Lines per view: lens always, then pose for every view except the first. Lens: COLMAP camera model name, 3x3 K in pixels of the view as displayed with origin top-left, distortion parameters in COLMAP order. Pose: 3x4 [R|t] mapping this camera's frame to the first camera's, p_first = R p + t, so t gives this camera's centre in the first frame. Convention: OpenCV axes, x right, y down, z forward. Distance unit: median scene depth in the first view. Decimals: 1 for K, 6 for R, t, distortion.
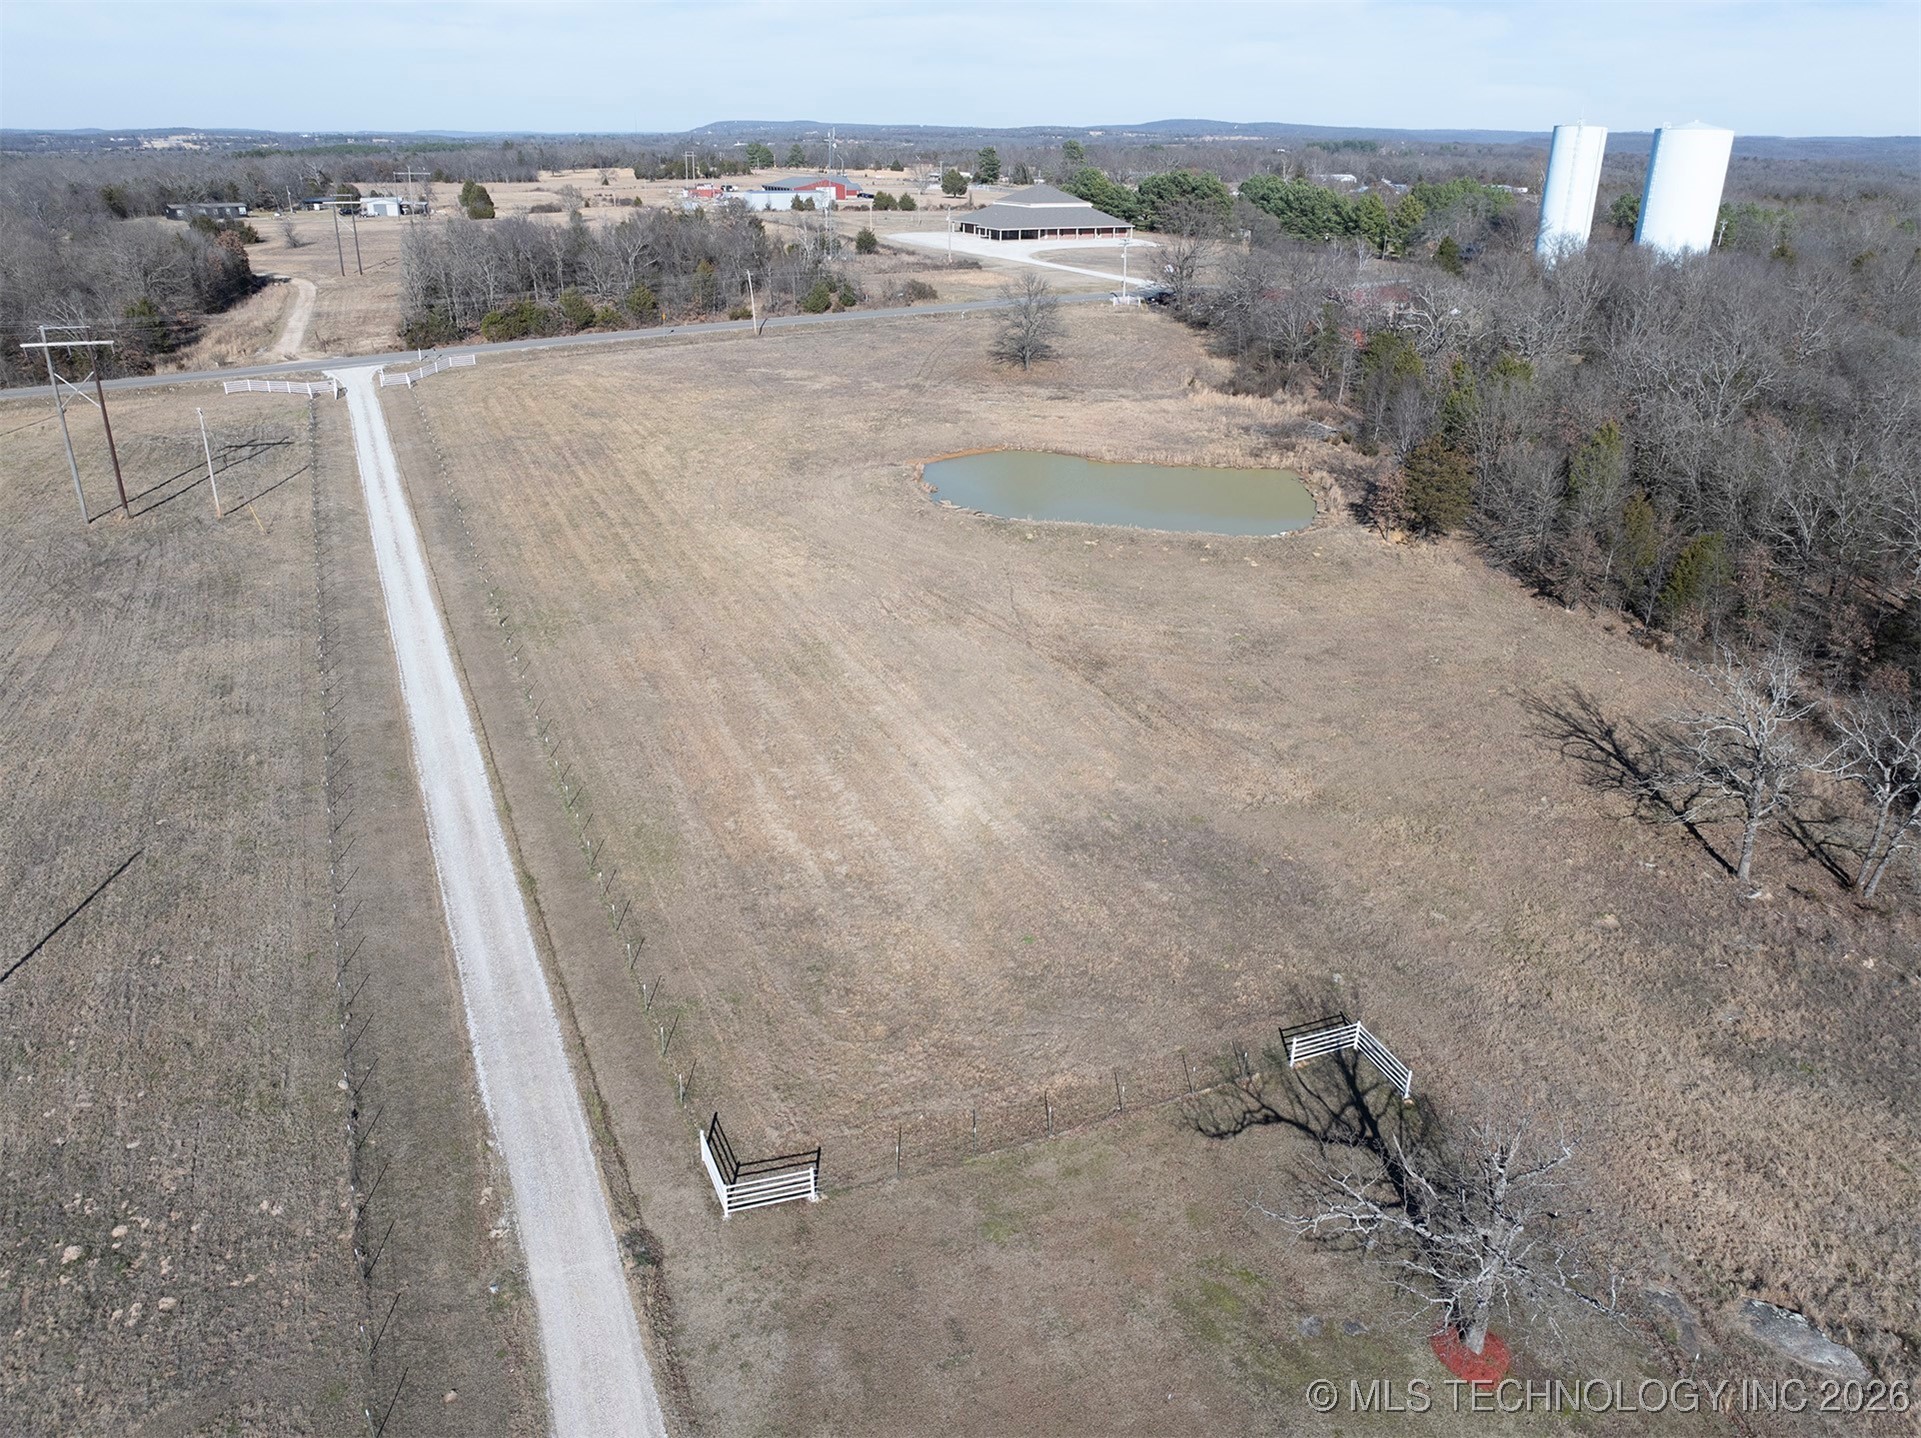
lens RADIAL K [[1343.5, 0, 960.5], [0, 1343.5, 719.0], [0, 0, 1]] dist [-0.003125, -0.020824]
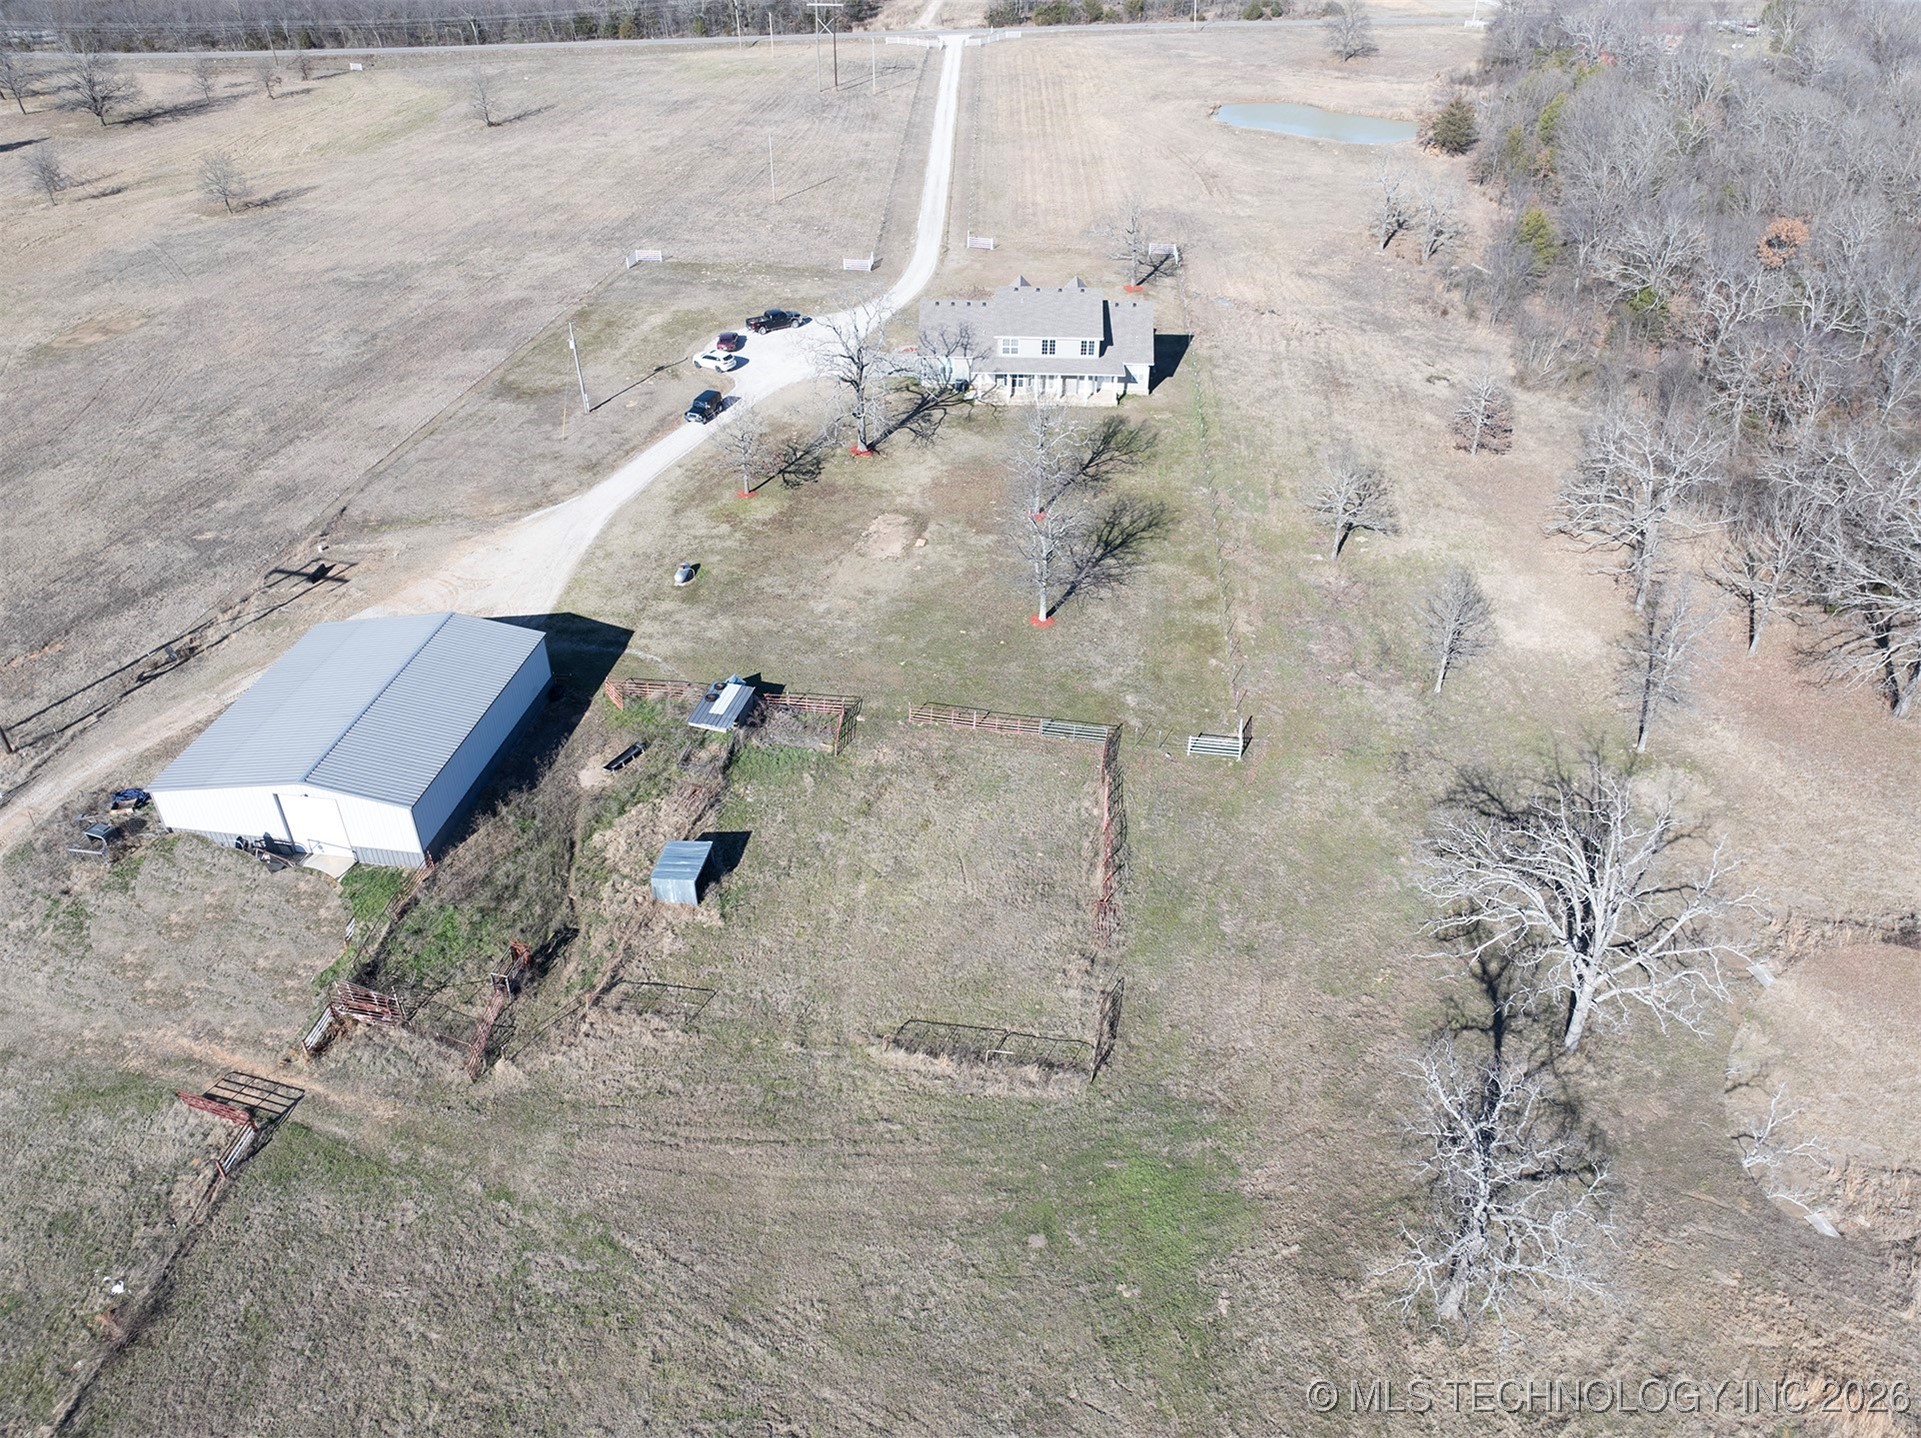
lens RADIAL K [[1343.5, 0, 960.5], [0, 1343.5, 719.0], [0, 0, 1]] dist [-0.003125, -0.020824]
pose [[0.902259, 0.240634, -0.357805, 0.354184], [-0.175858, 0.963005, 0.204195, 0.214732], [0.393704, -0.121314, 0.911197, -0.624659]]
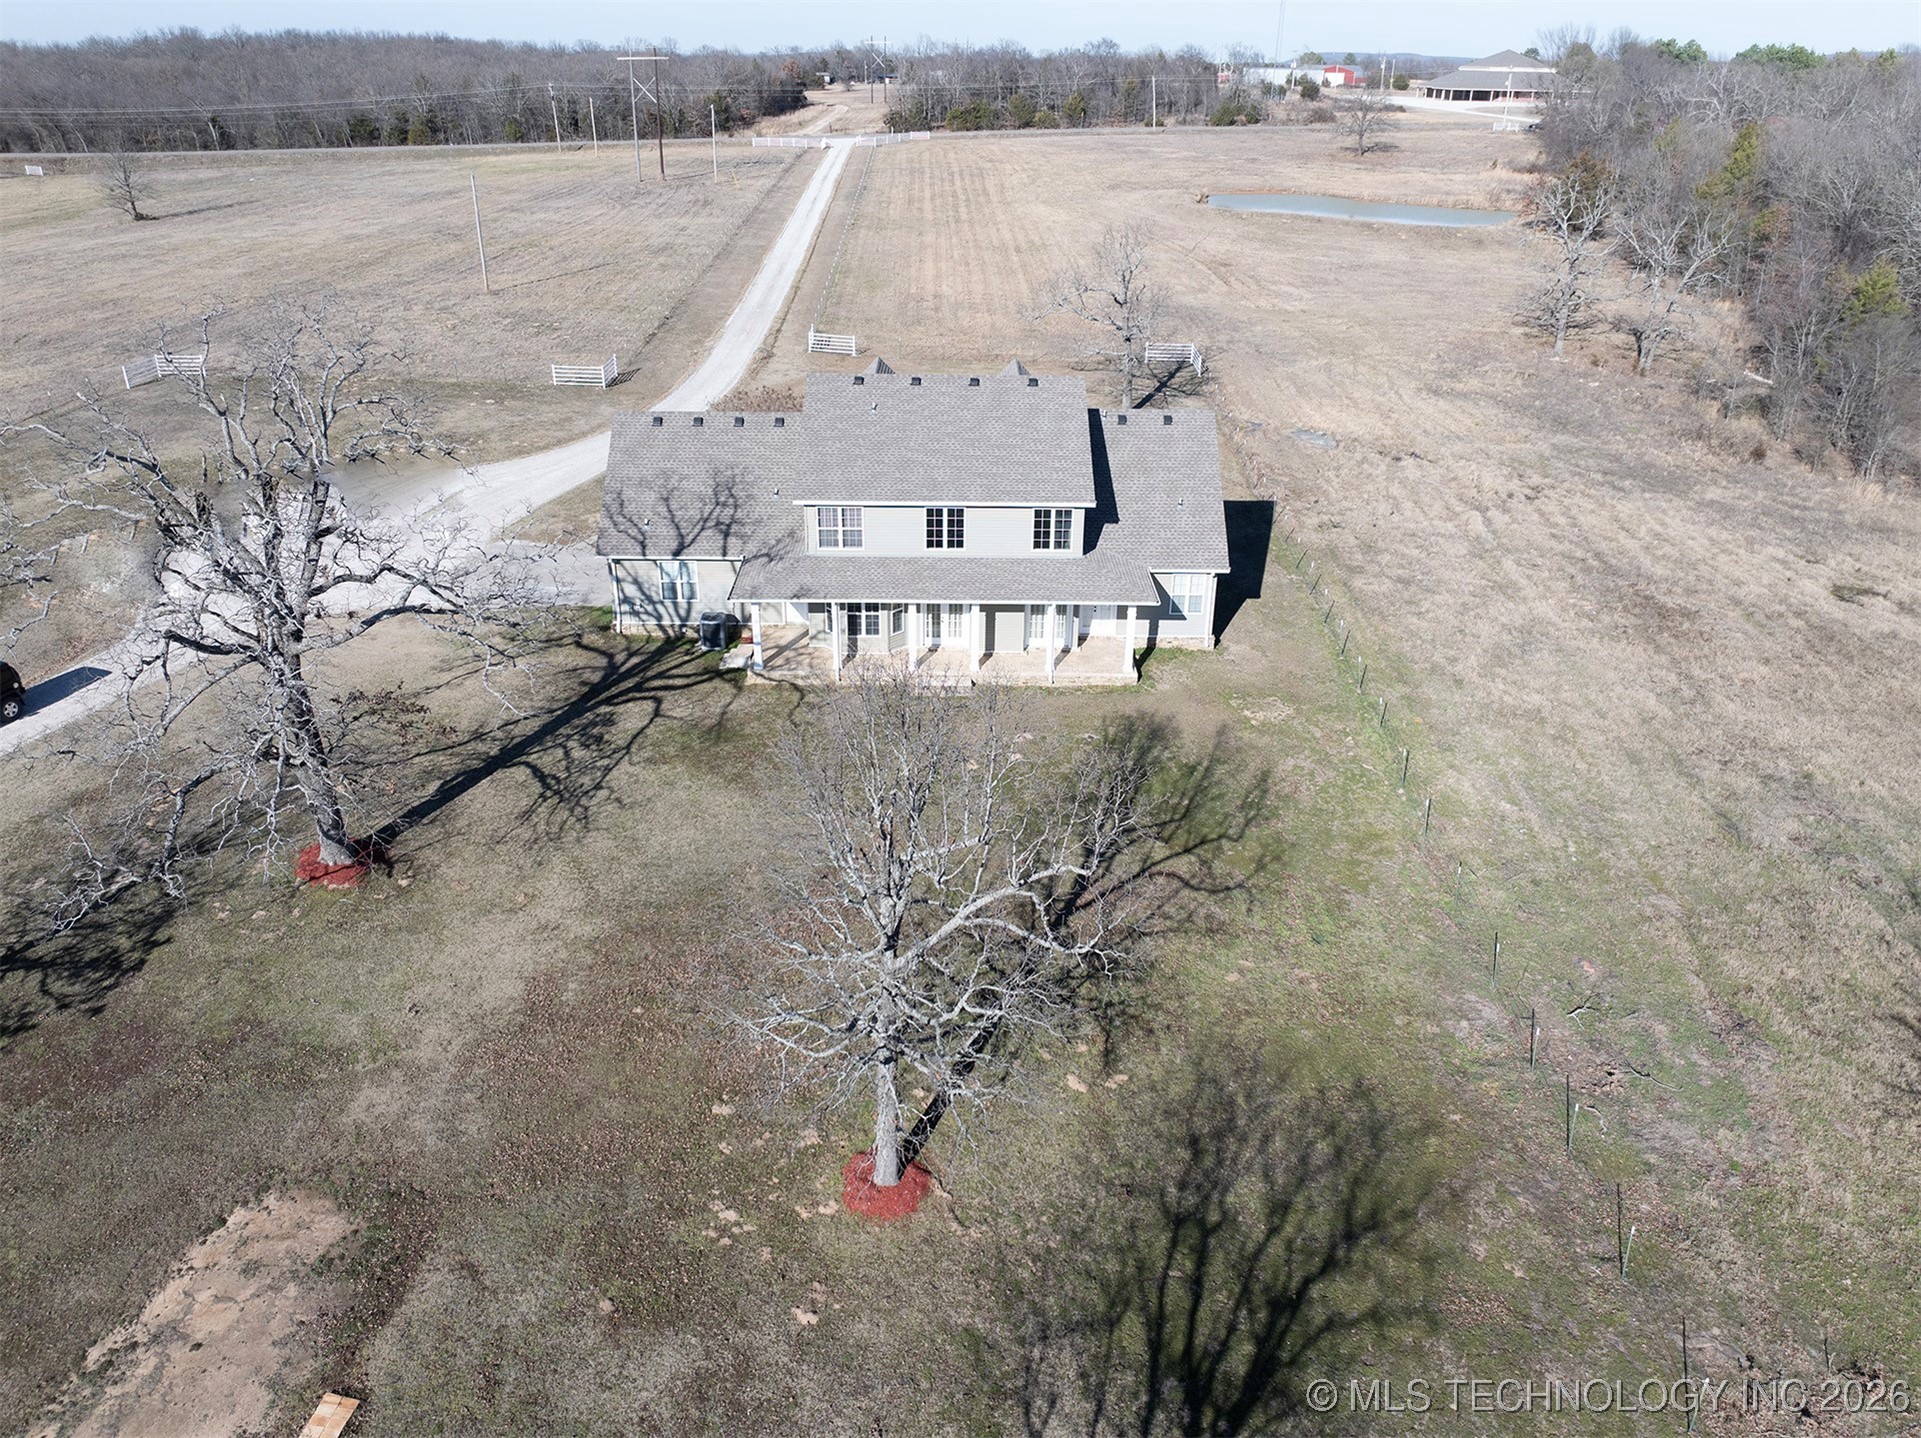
lens RADIAL K [[1346.5, 0, 975.9], [0, 1346.5, 722.3], [0, 0, 1]] dist [-0.000365, 0.003185]
pose [[0.925542, 0.176082, -0.335213, 0.200191], [-0.163121, 0.984350, 0.066675, 0.182029], [0.341708, -0.007030, 0.939780, -0.195269]]
